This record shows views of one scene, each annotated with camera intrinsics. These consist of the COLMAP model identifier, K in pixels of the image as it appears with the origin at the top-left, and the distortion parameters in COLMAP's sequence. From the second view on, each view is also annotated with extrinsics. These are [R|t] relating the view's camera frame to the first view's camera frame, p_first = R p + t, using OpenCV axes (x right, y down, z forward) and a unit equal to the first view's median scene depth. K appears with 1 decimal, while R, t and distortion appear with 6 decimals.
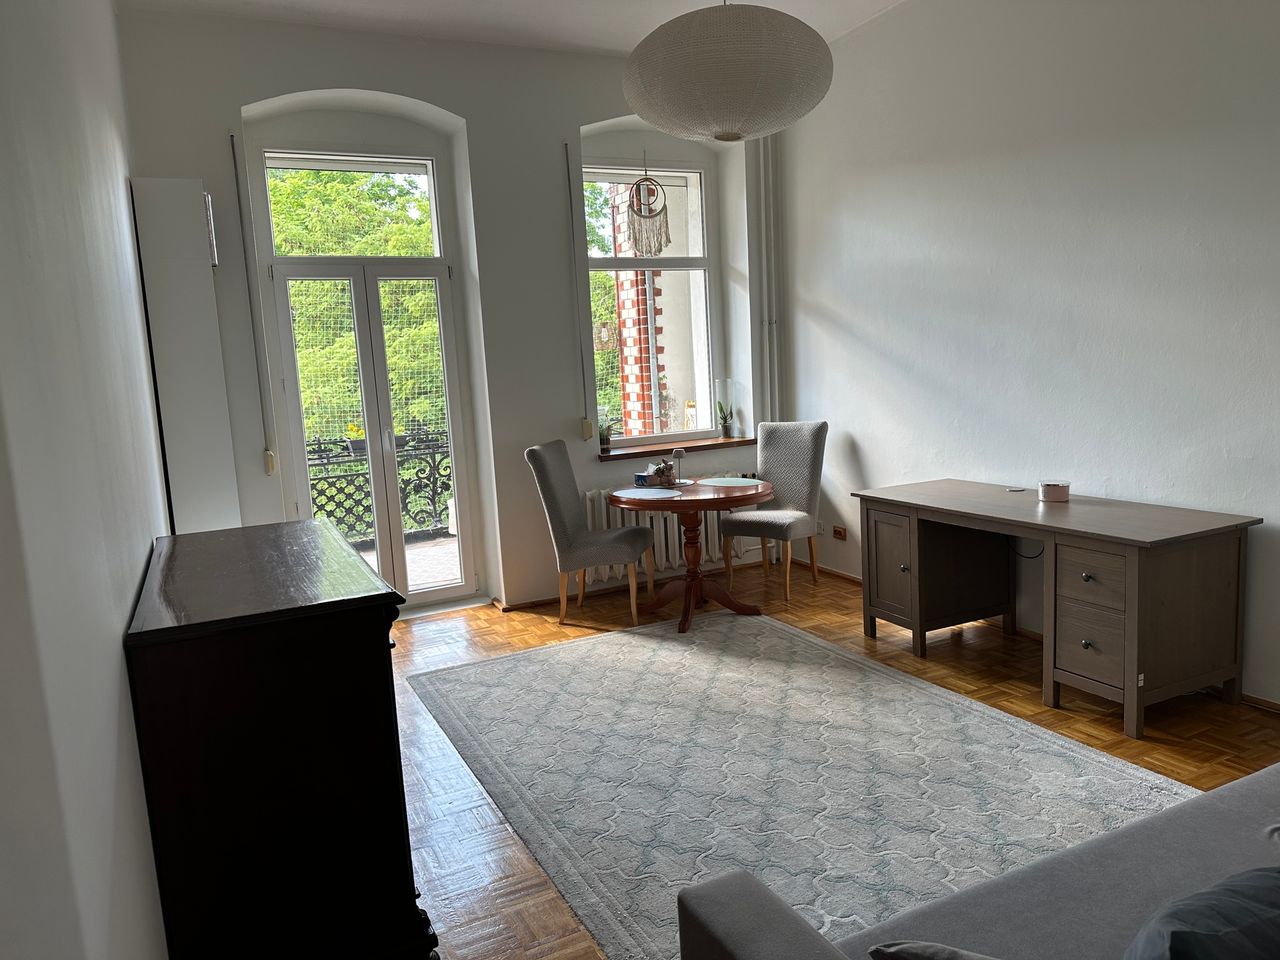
lens RADIAL K [[897.9, 0, 640.7], [0, 897.9, 473.8], [0, 0, 1]] dist [0.064629, -0.088455]
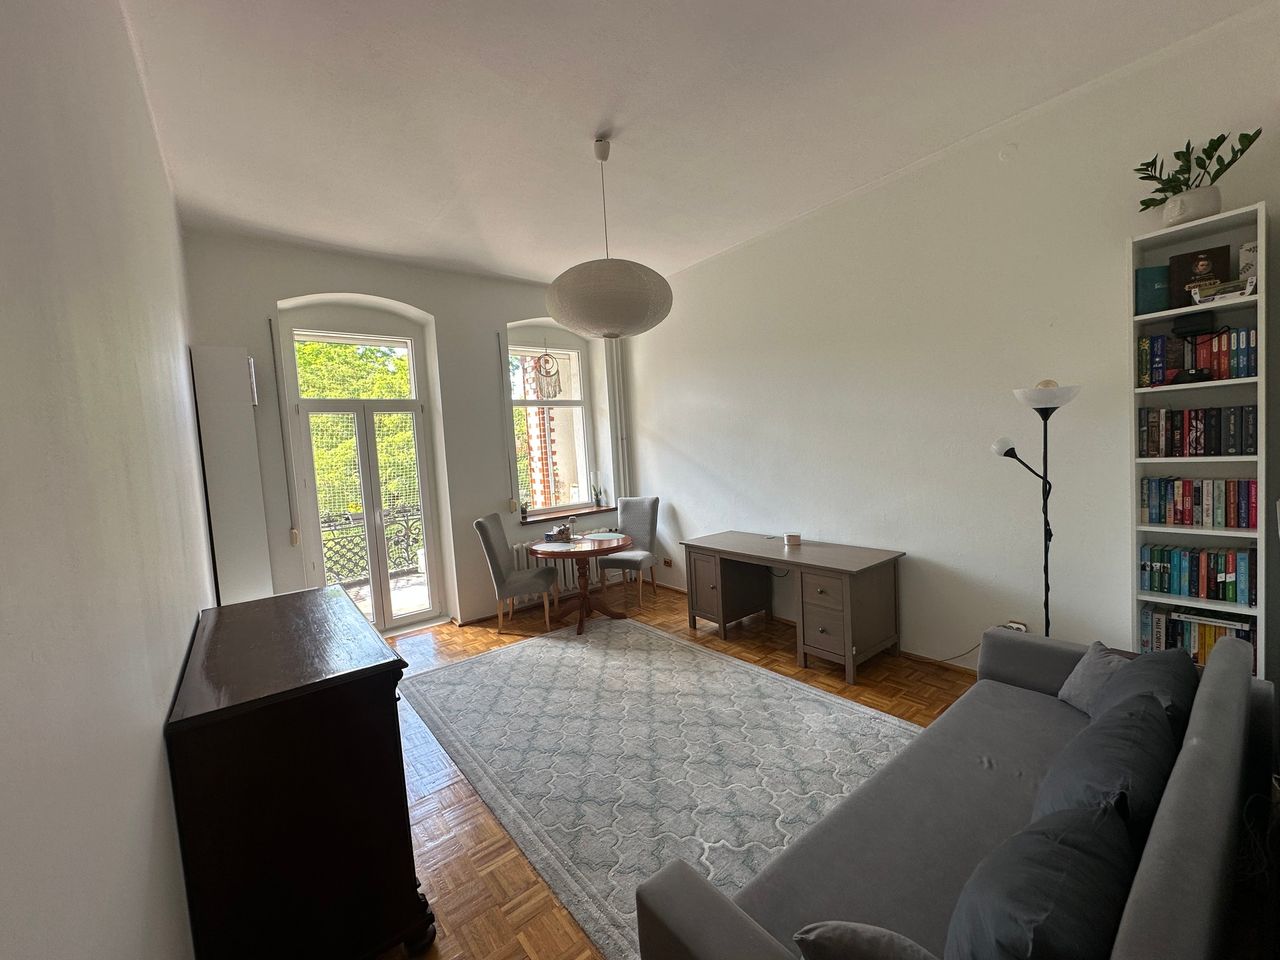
lens RADIAL K [[513.0, 0, 641.3], [0, 513.0, 476.9], [0, 0, 1]] dist [-0.004980, 0.000571]
pose [[0.977272, -0.016783, 0.211324, -0.037890], [0.032985, 0.996759, -0.073377, -0.034851], [-0.209407, 0.078680, 0.974658, 0.076689]]
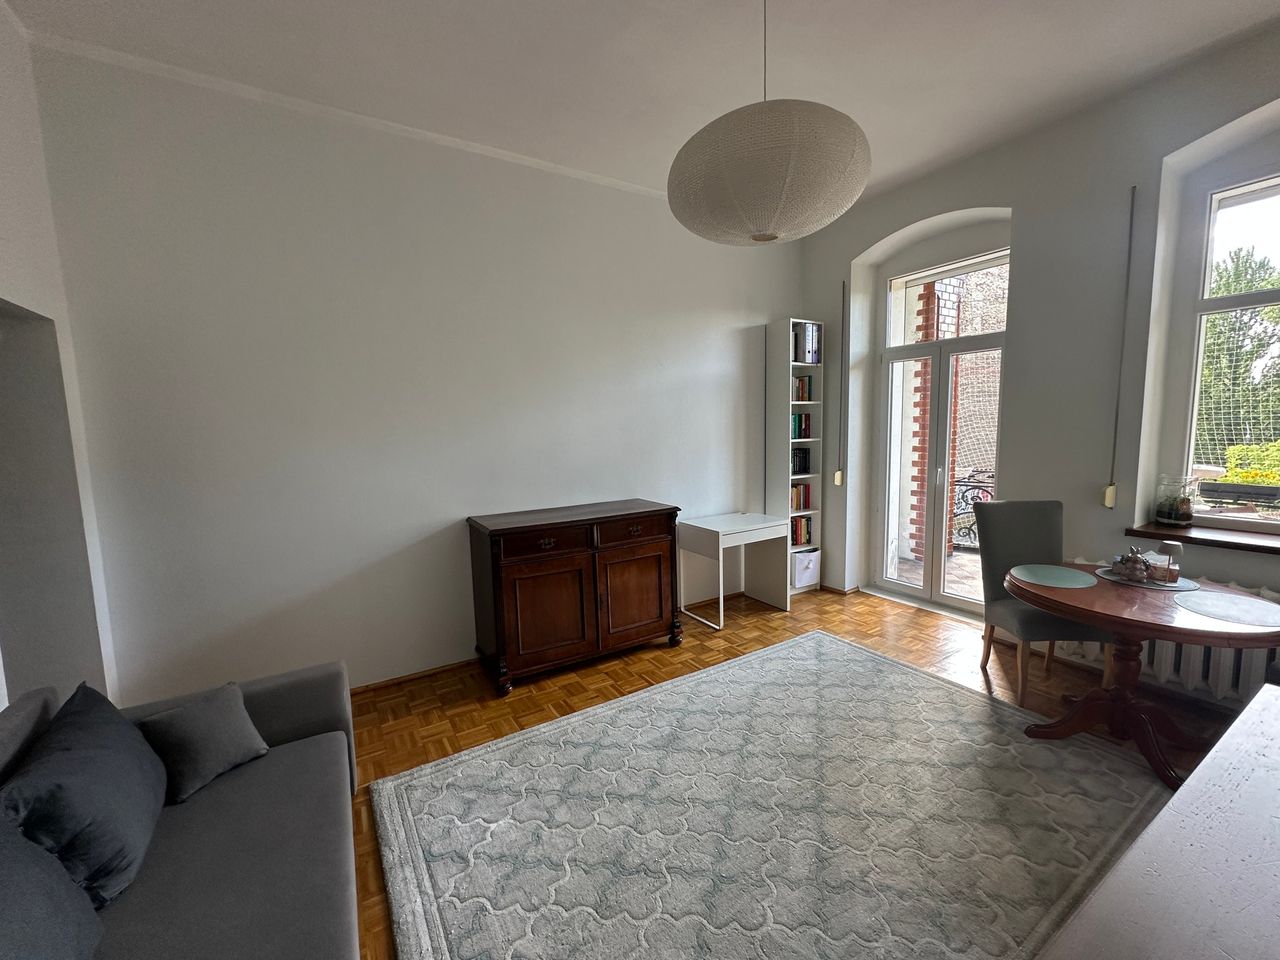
lens RADIAL K [[513.0, 0, 637.3], [0, 513.0, 476.4], [0, 0, 1]] dist [-0.004980, 0.000571]
pose [[0.083937, 0.147362, -0.985515, 0.528587], [-0.105887, 0.984724, 0.138226, -0.118007], [0.990829, 0.092751, 0.098258, 0.598047]]
